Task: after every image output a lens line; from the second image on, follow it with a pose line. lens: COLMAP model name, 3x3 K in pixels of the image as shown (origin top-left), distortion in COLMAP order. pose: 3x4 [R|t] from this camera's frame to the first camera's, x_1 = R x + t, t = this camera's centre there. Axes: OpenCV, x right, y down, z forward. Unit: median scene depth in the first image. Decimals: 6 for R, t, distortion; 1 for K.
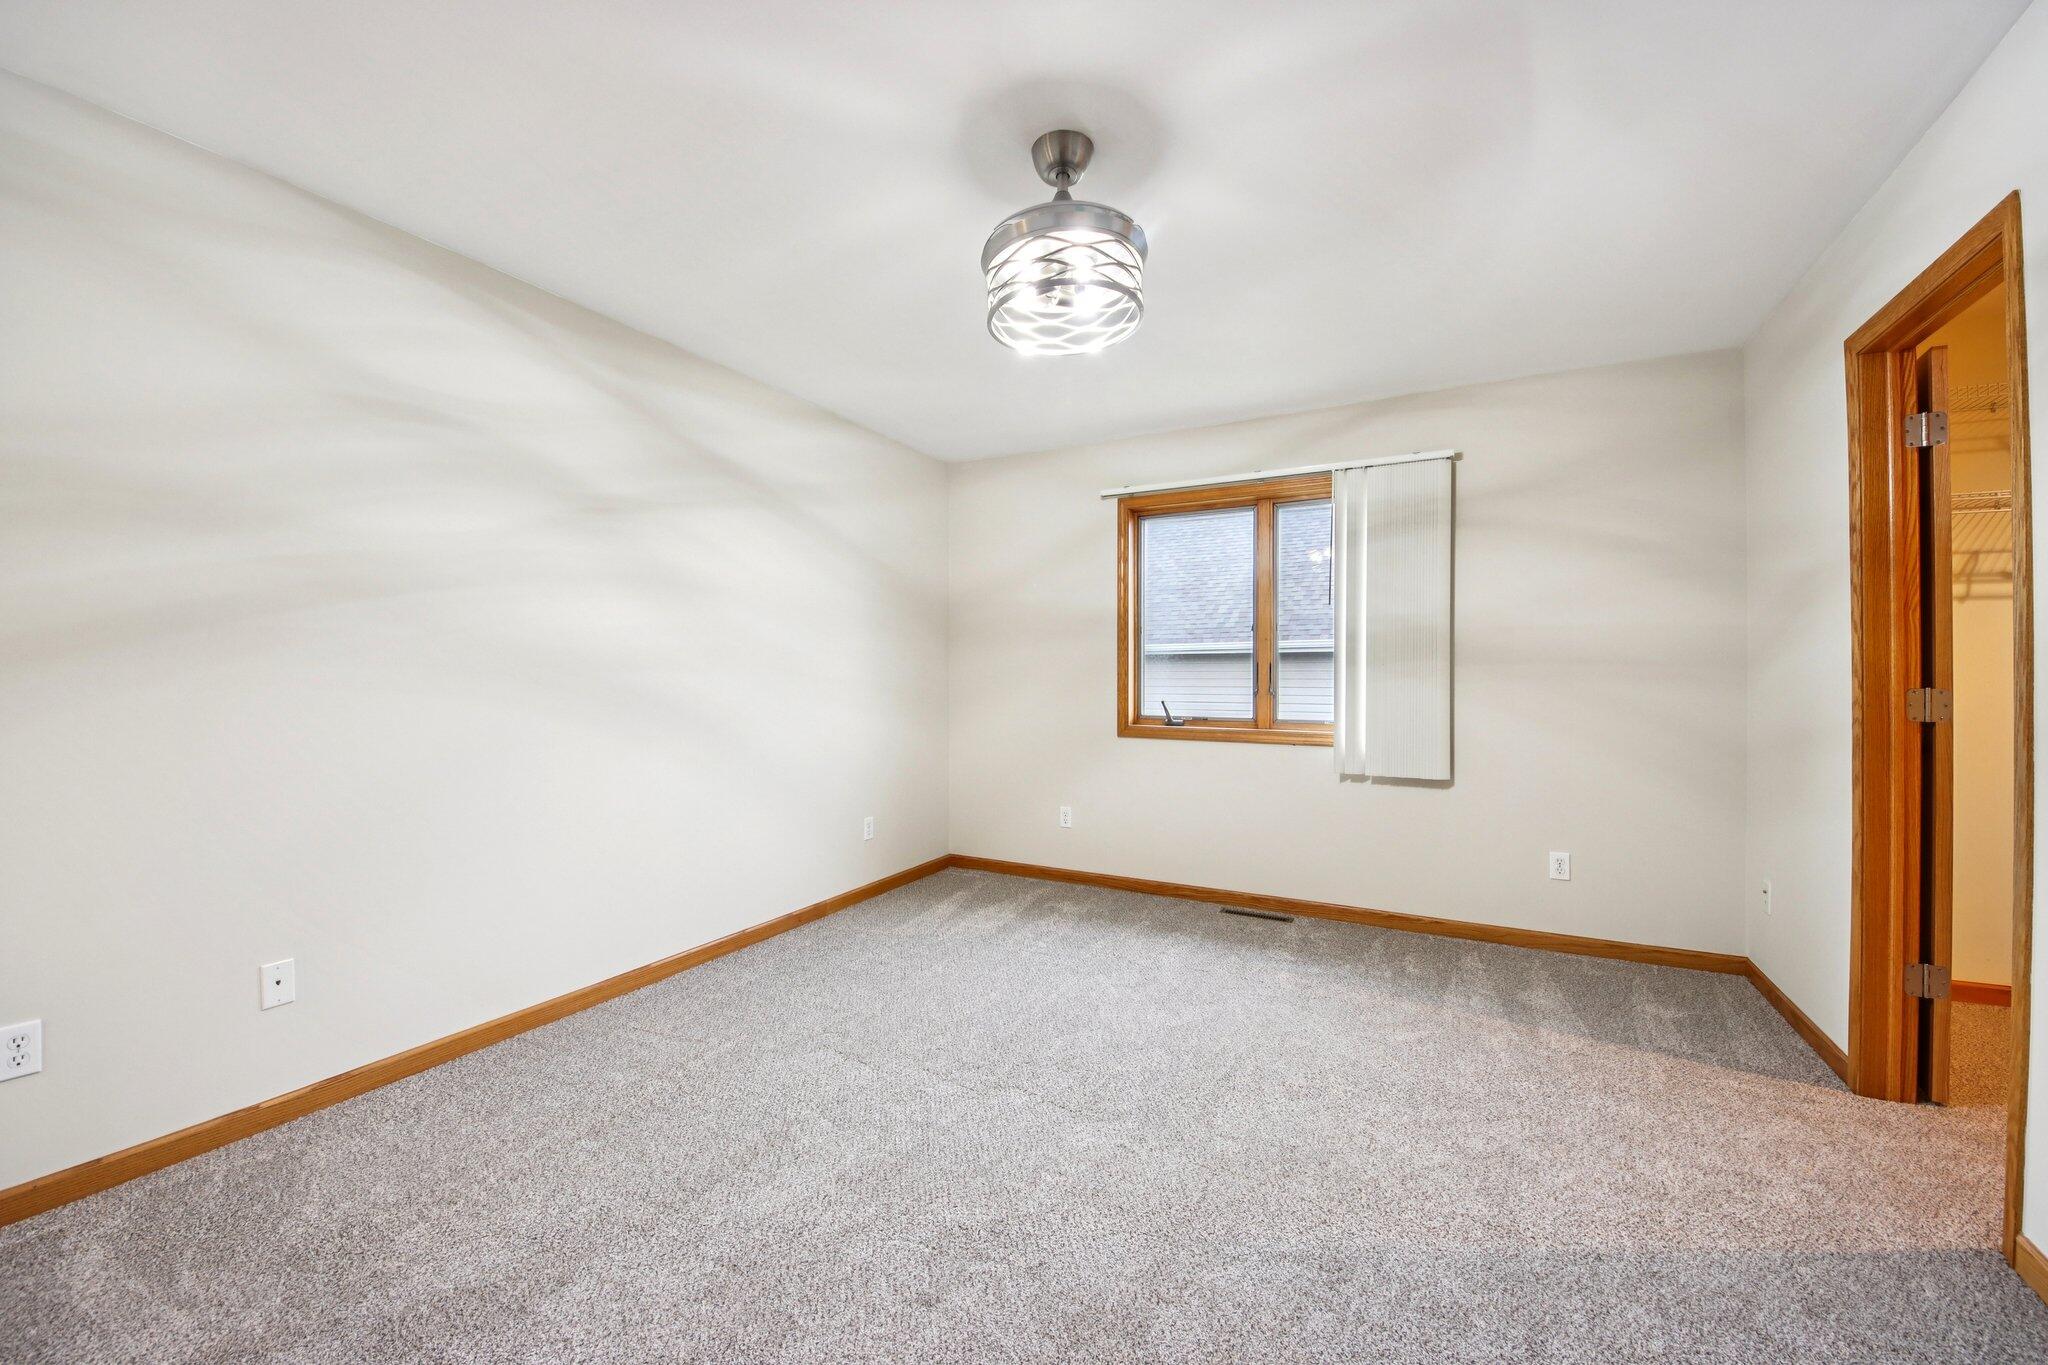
lens RADIAL K [[802.4, 0, 1067.8], [0, 802.4, 685.9], [0, 0, 1]] dist [0.000908, -0.016522]
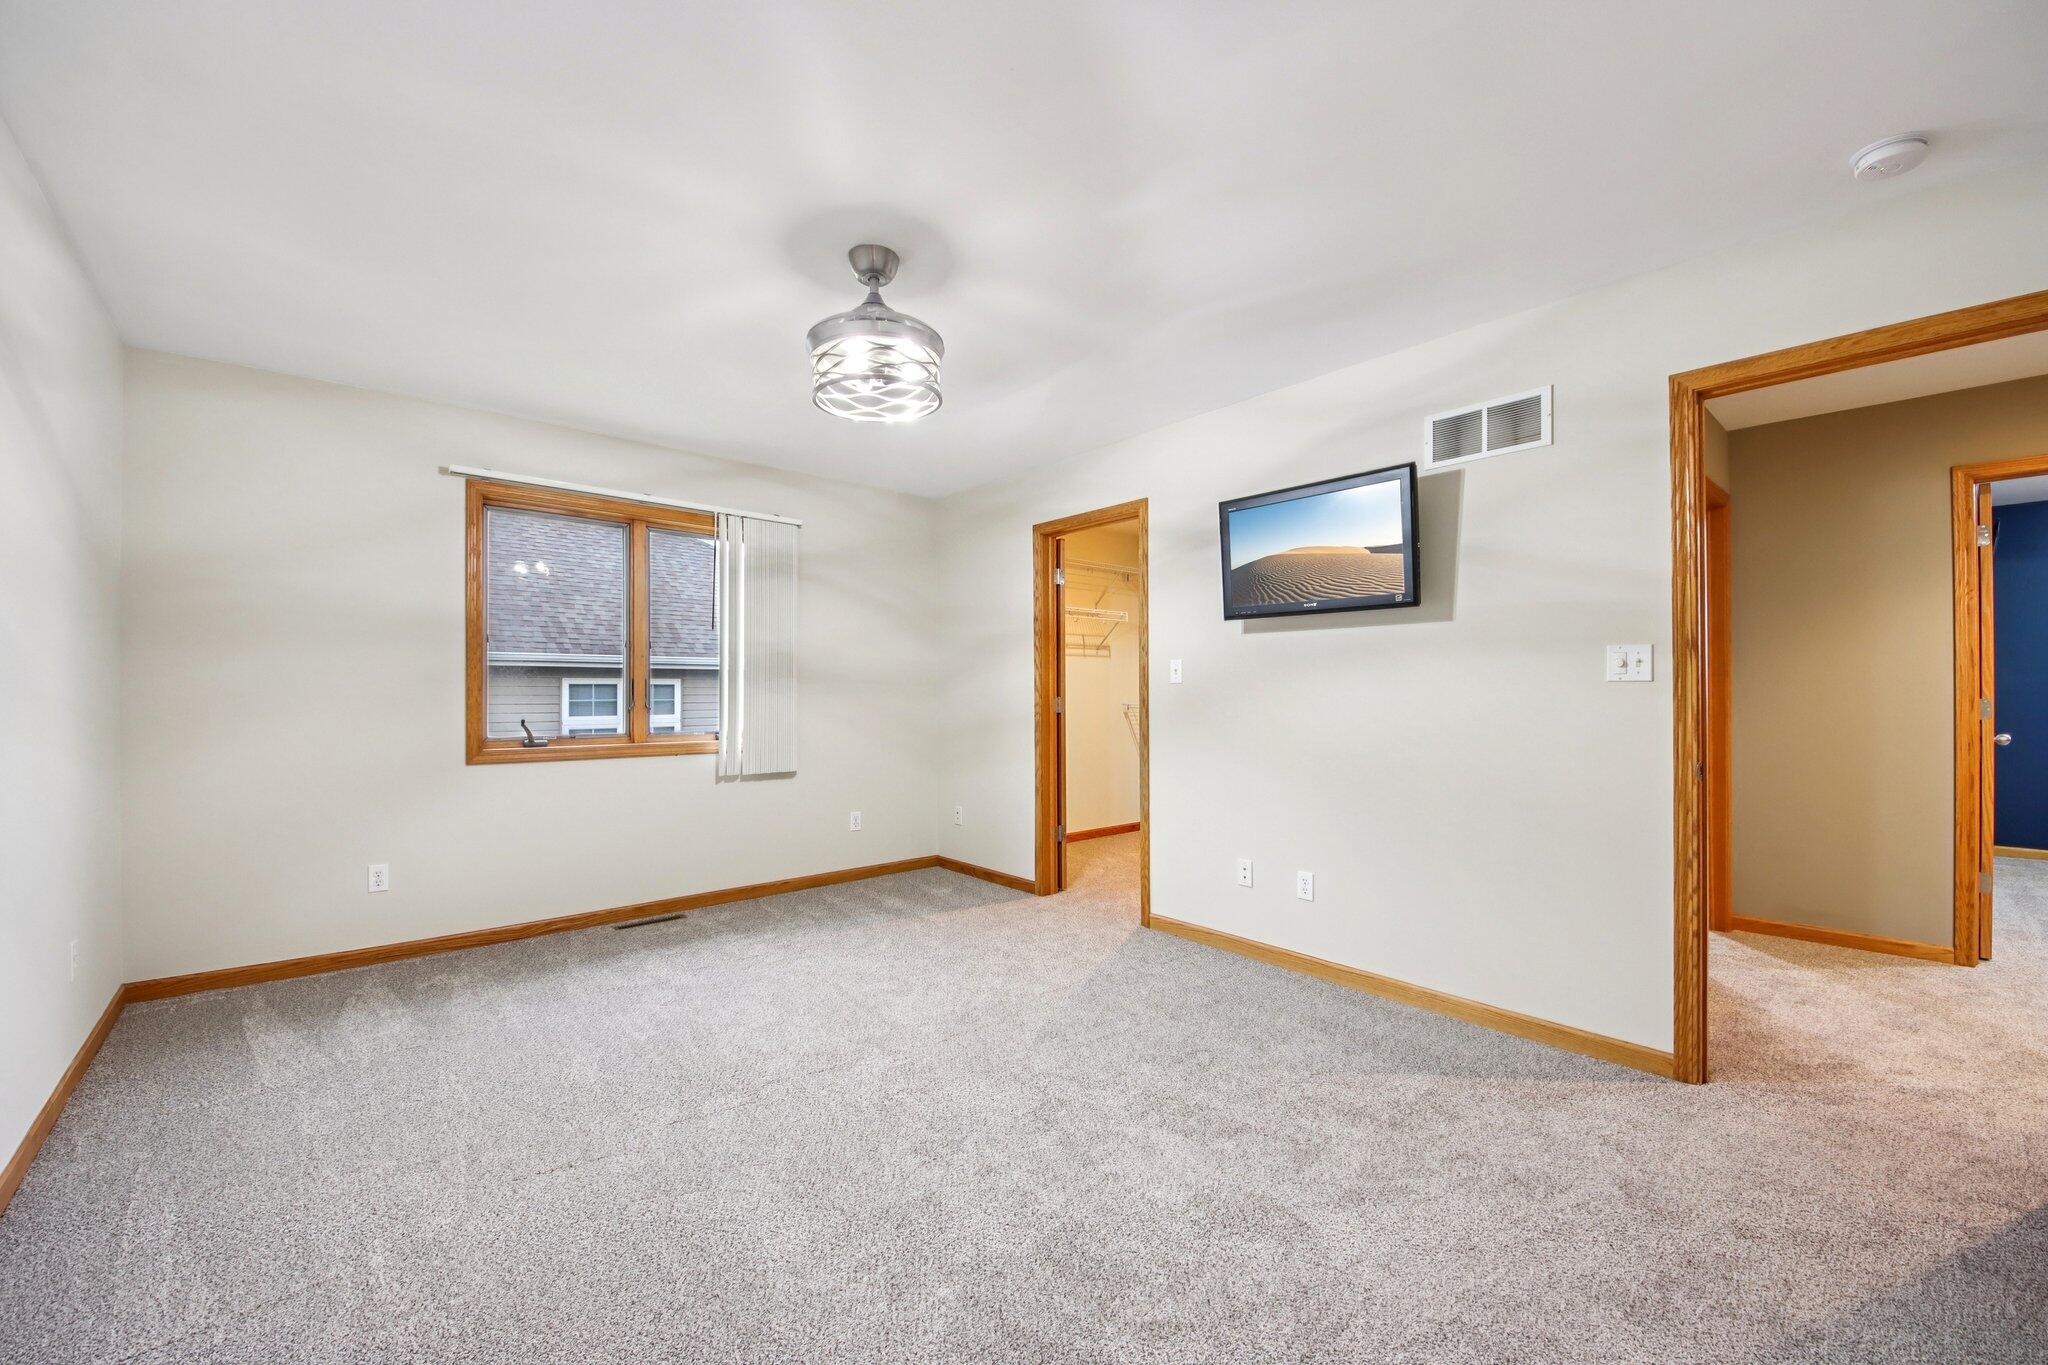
lens RADIAL K [[760.4, 0, 1020.5], [0, 760.4, 693.6], [0, 0, 1]] dist [0.050556, -0.032021]
pose [[0.376846, -0.004432, 0.926265, -0.541872], [0.012684, 0.999919, -0.000376, -0.003220], [-0.926189, 0.011890, 0.376871, 0.189747]]
